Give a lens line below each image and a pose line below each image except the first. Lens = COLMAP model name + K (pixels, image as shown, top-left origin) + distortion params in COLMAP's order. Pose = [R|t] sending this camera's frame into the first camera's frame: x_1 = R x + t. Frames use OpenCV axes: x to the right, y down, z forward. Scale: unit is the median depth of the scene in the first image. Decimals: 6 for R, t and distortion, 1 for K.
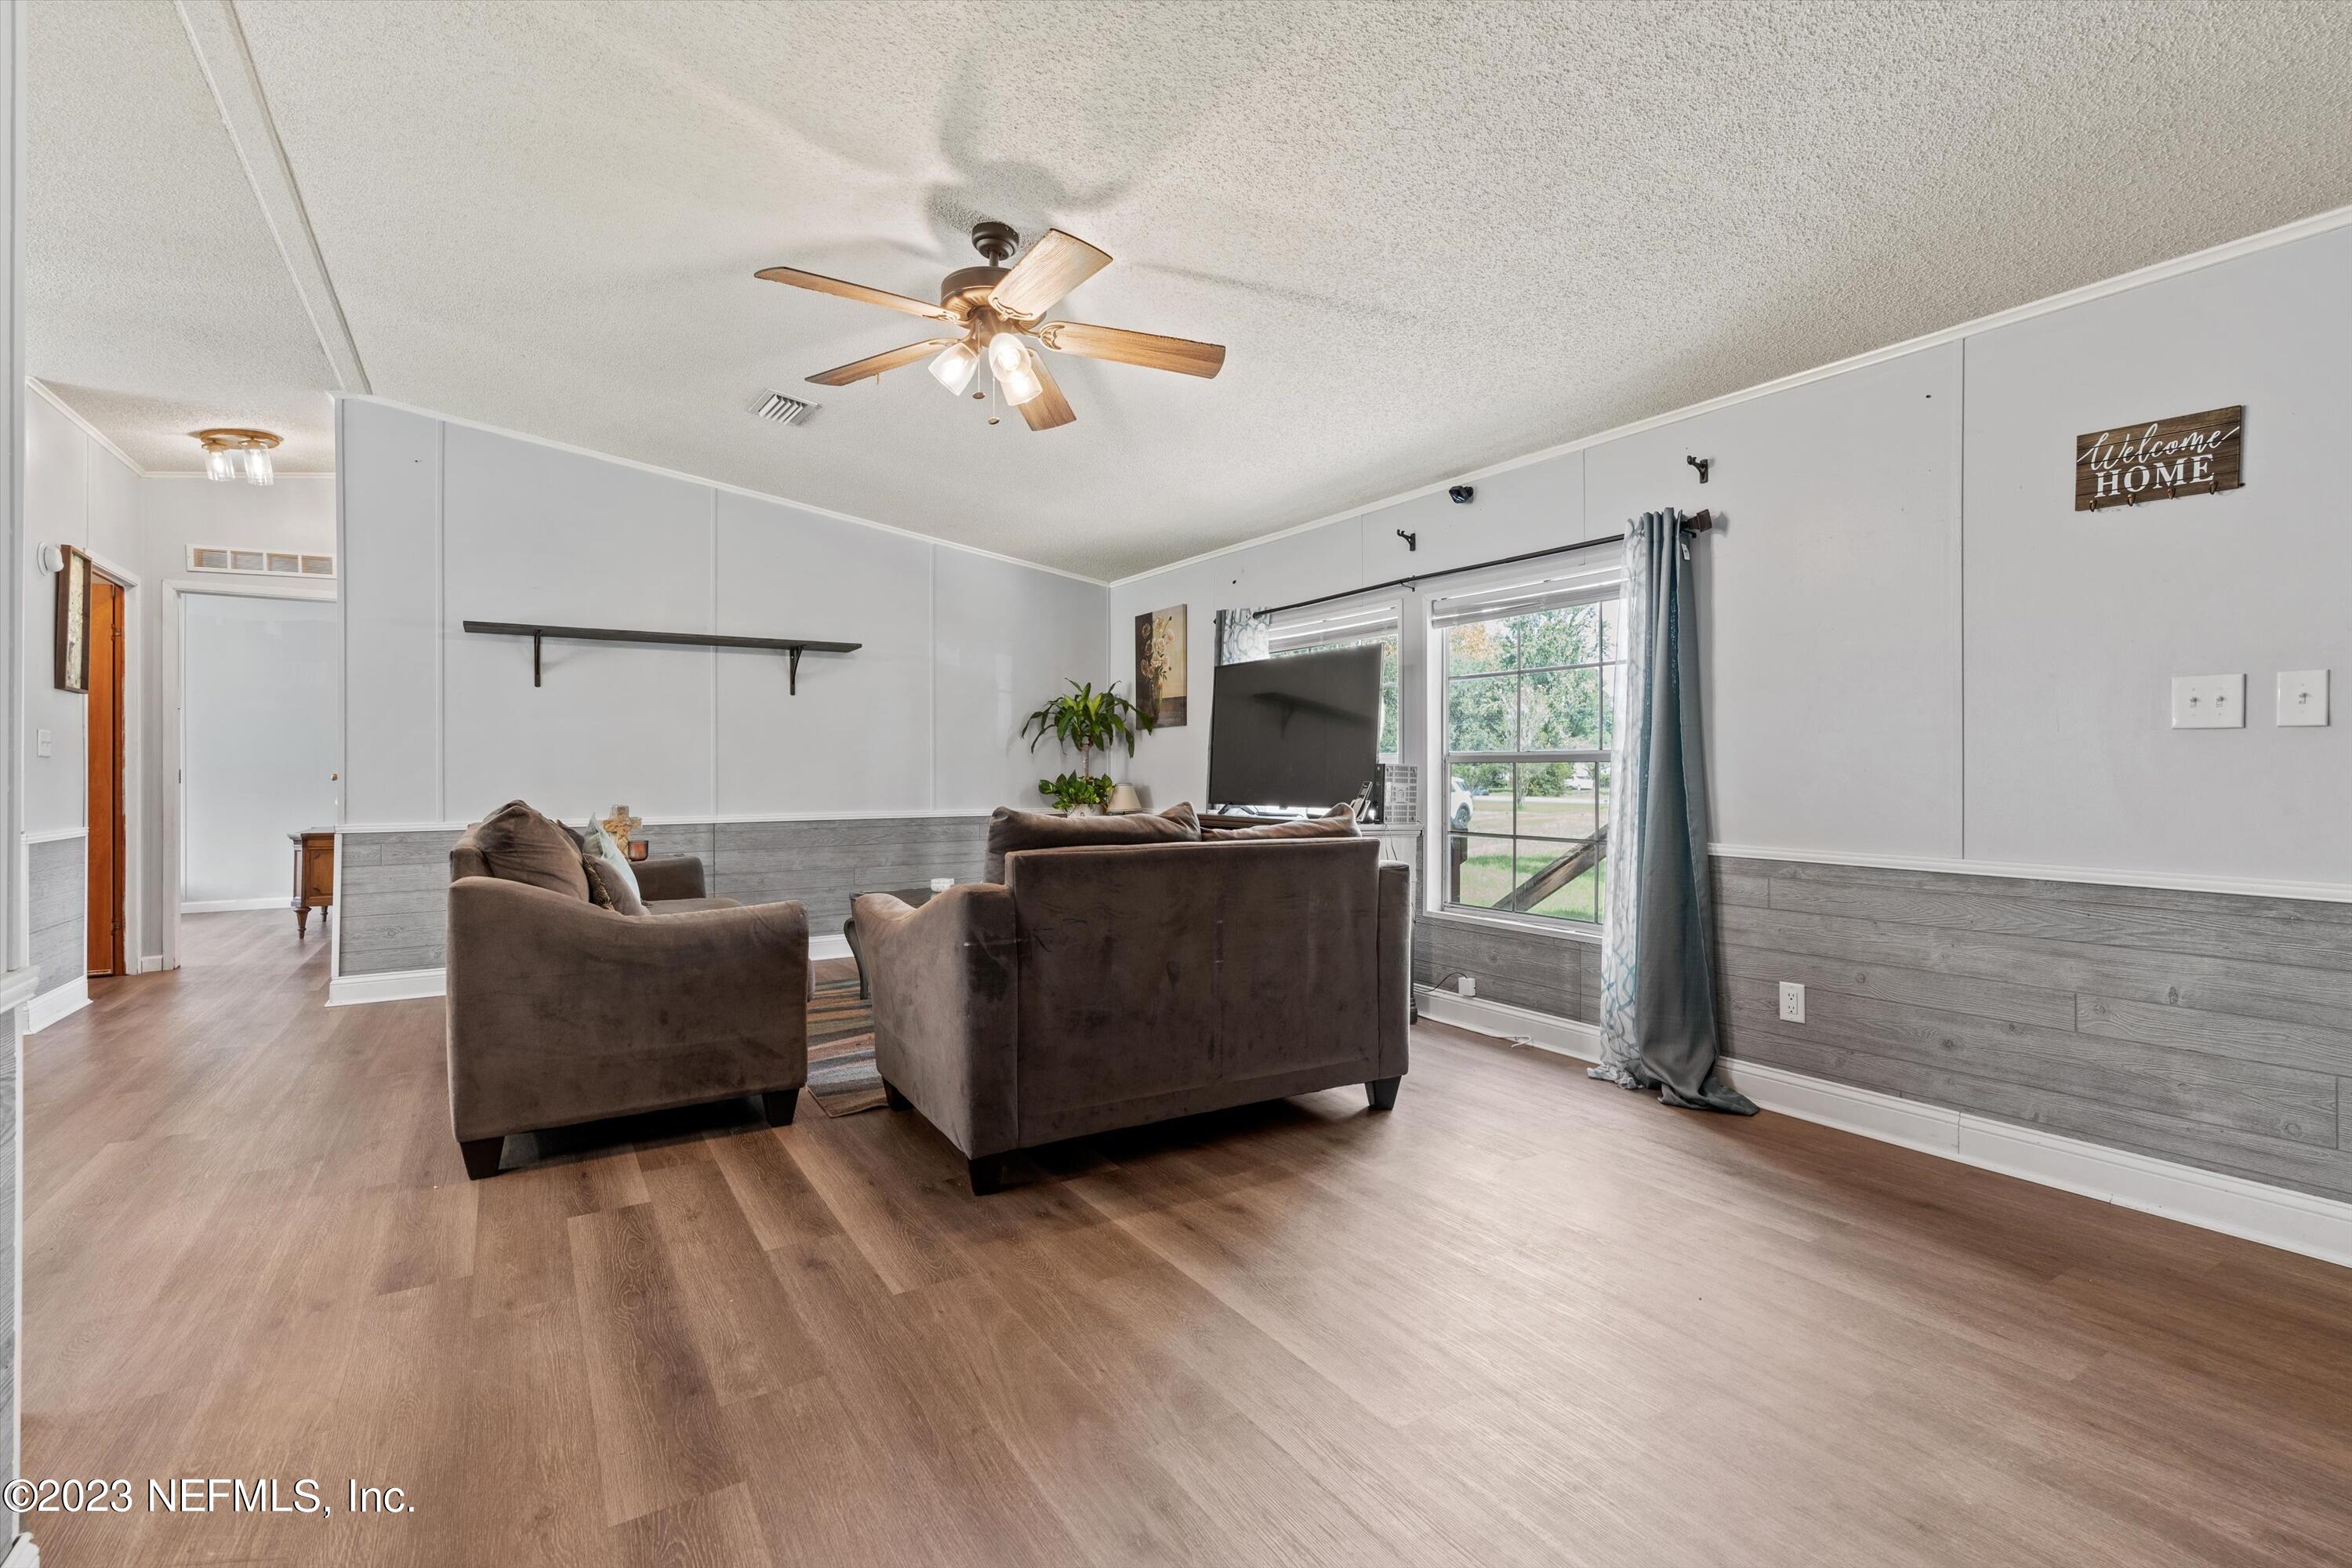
lens RADIAL K [[1060.8, 0, 1185.8], [0, 1060.8, 769.7], [0, 0, 1]] dist [-0.010151, 0.003364]
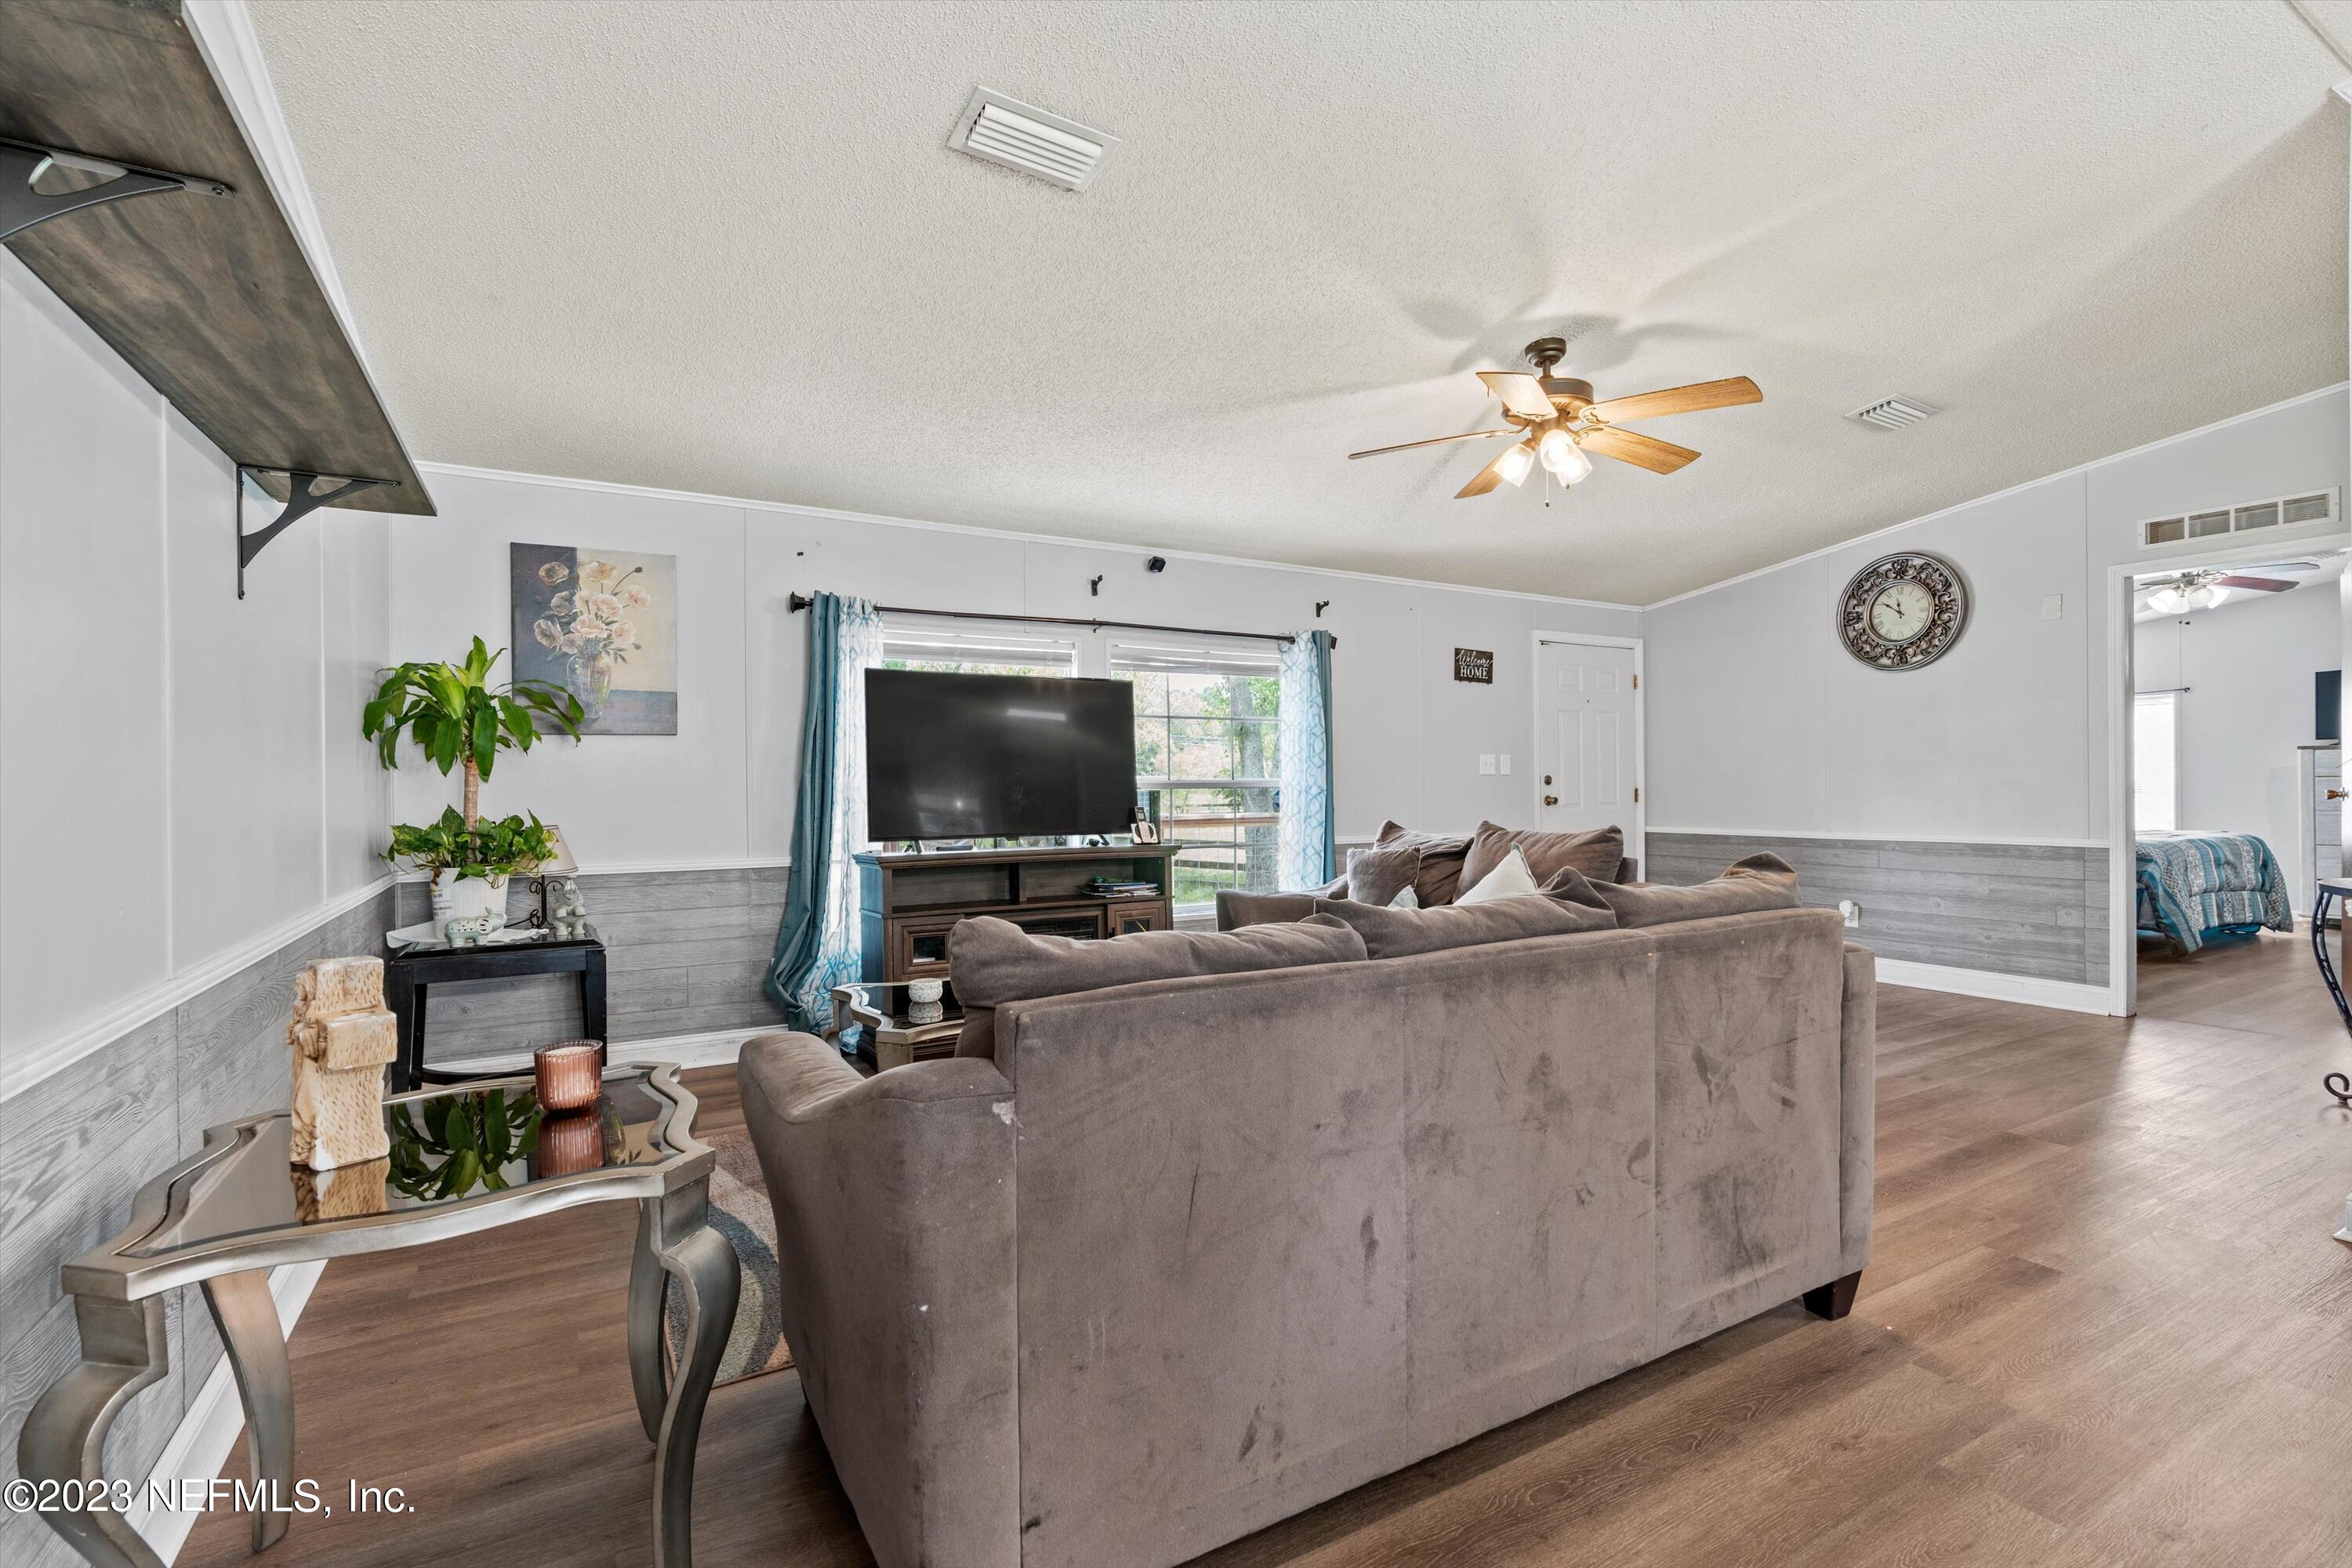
lens RADIAL K [[1060.8, 0, 1171.4], [0, 1060.8, 789.2], [0, 0, 1]] dist [-0.010151, 0.003364]
pose [[0.055149, -0.008037, 0.998446, -0.873211], [0.004620, 0.999959, 0.007794, -0.013745], [-0.998467, 0.004183, 0.055184, 0.849912]]
